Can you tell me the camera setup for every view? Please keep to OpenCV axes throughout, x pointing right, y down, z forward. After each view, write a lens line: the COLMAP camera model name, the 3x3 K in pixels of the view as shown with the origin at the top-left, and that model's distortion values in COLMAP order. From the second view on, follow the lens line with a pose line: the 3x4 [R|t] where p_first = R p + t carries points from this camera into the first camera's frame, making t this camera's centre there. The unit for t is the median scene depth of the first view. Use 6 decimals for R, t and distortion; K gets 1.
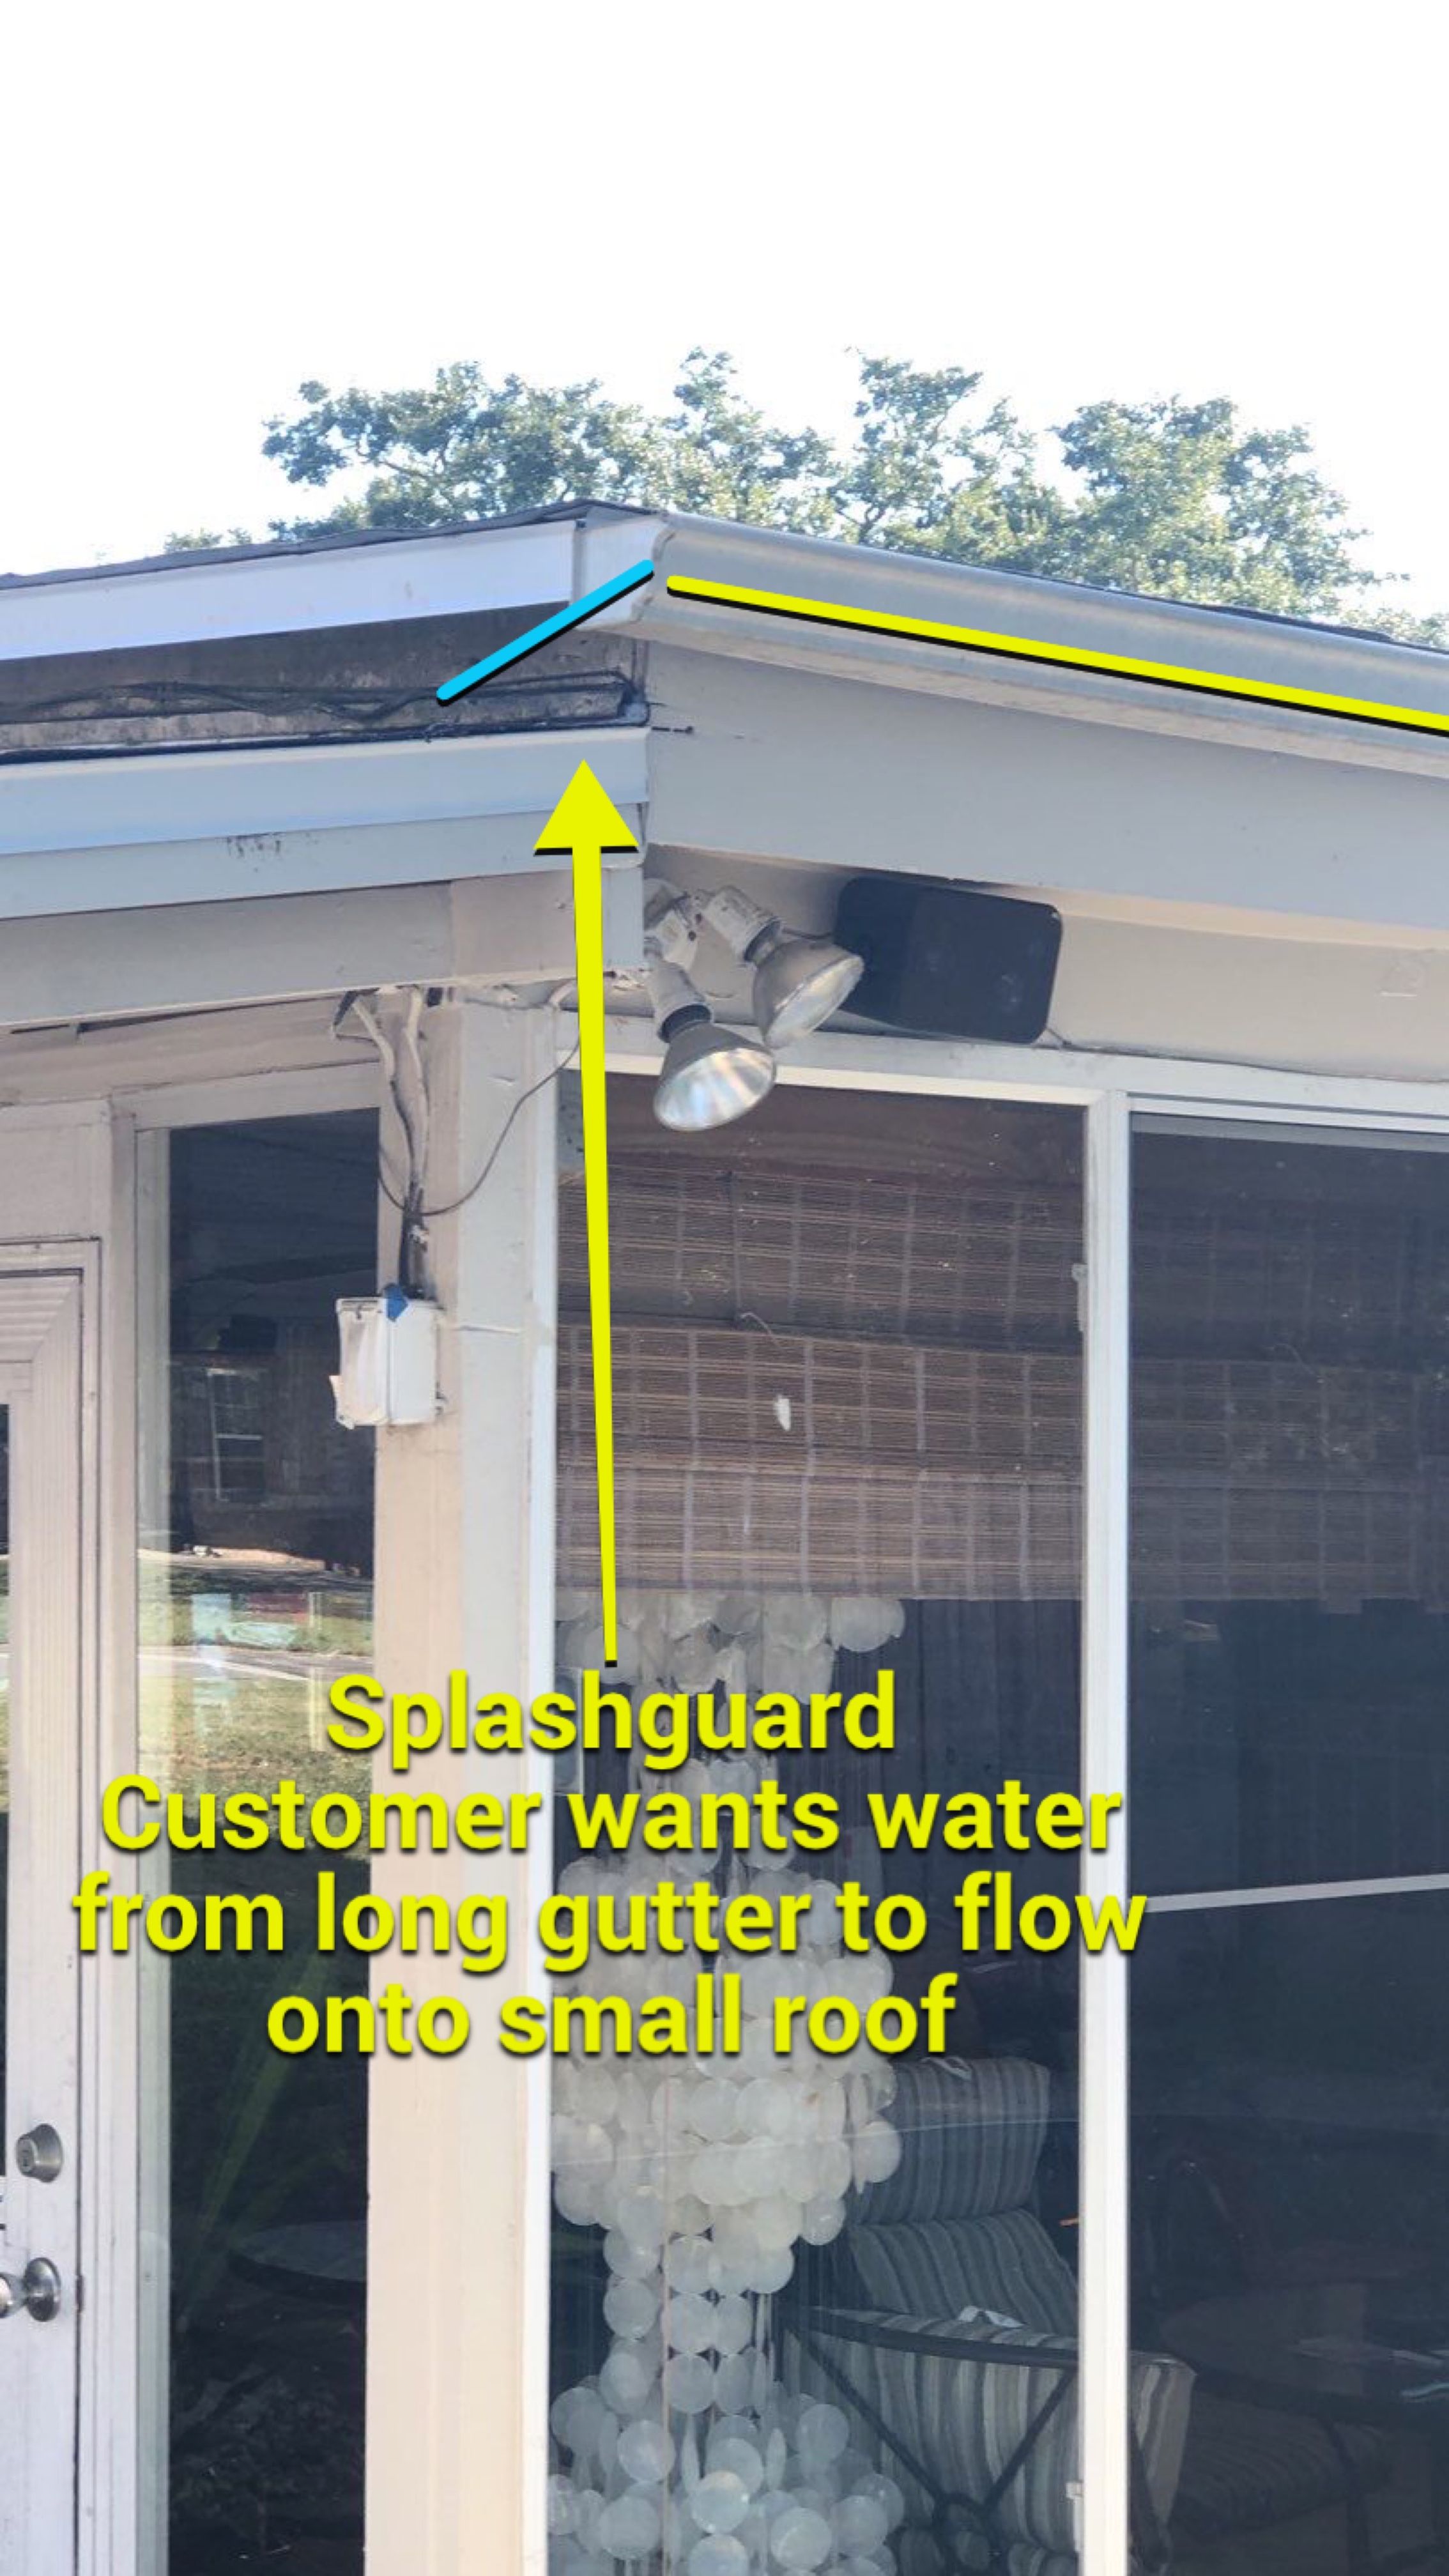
lens RADIAL K [[4875.9, 0, 724.5], [0, 4875.9, 1288.0], [0, 0, 1]] dist [-0.021461, -0.109940]
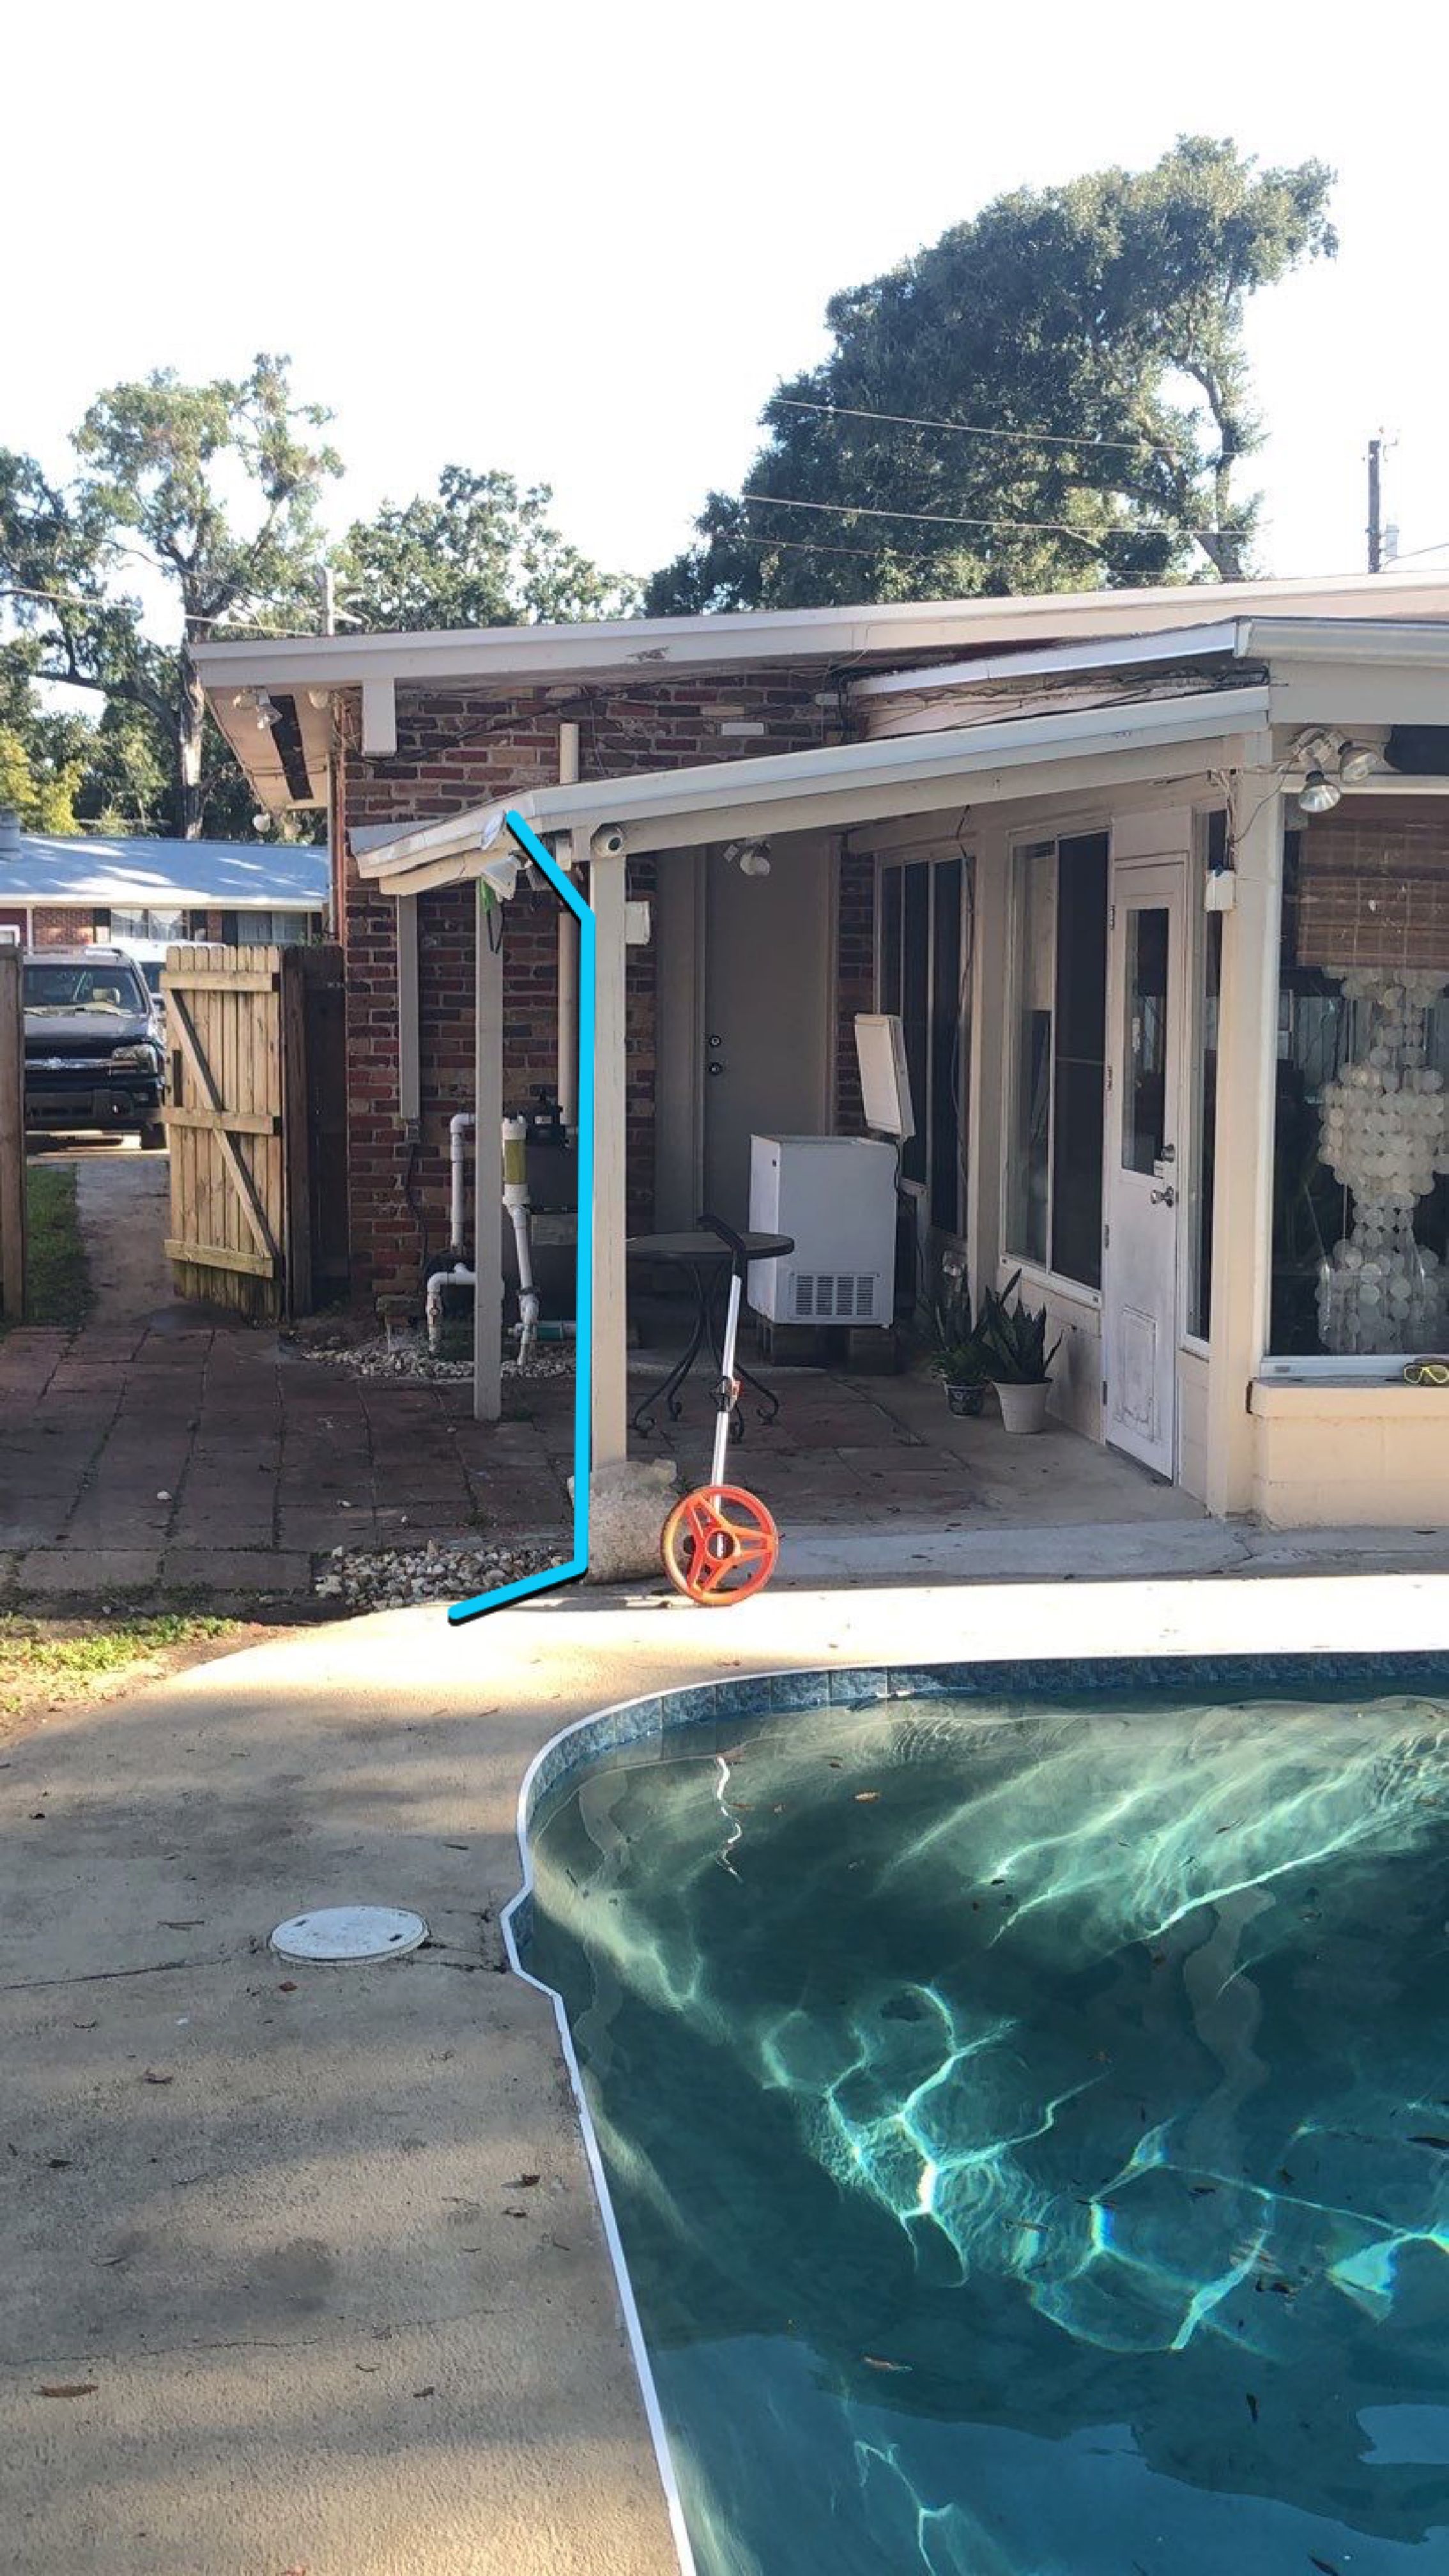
lens RADIAL K [[2707.8, 0, 729.5], [0, 2707.8, 1241.6], [0, 0, 1]] dist [0.118969, -0.392405]
pose [[0.846288, 0.054454, -0.529936, 0.053370], [0.017193, 0.991452, 0.129335, 0.000691], [0.532449, -0.118566, 0.838117, -0.058922]]
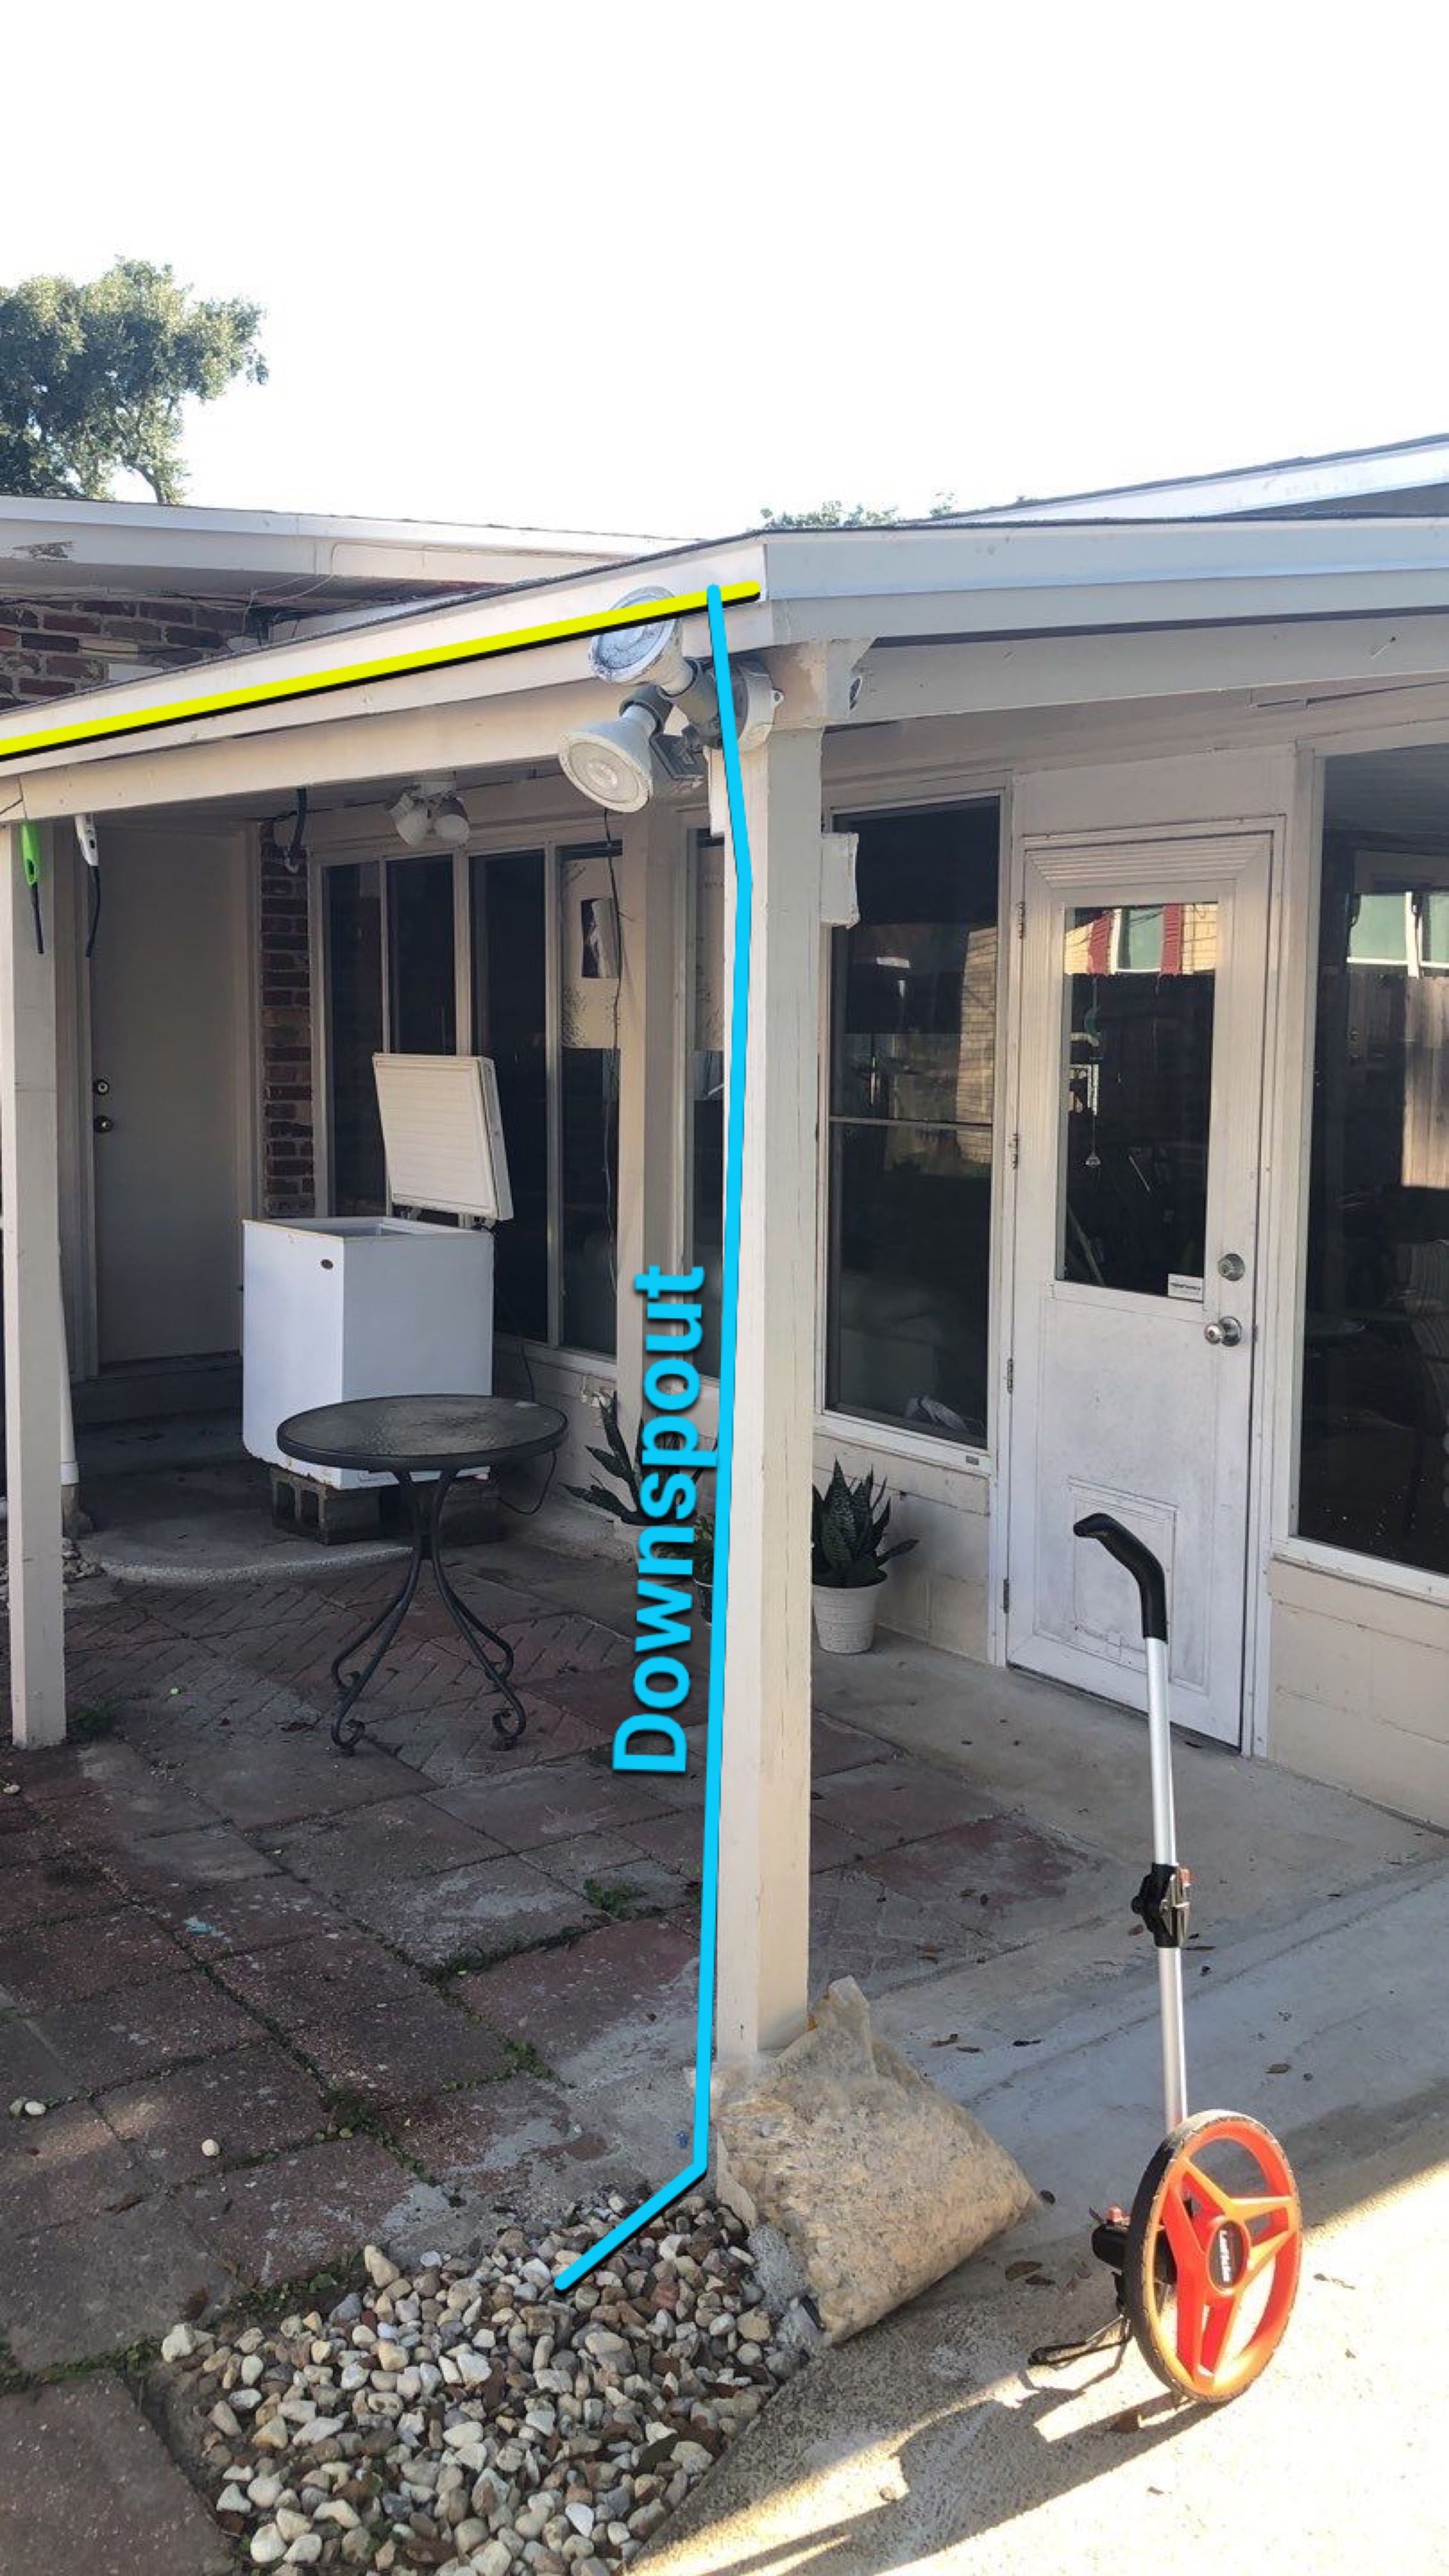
lens RADIAL K [[2139.3, 0, 722.3], [0, 2139.3, 1231.3], [0, 0, 1]] dist [0.079491, -0.143790]
pose [[0.995910, 0.018168, -0.088503, -0.027463], [-0.005900, 0.990561, 0.136943, 0.003915], [0.090156, -0.135860, 0.986617, 0.008457]]
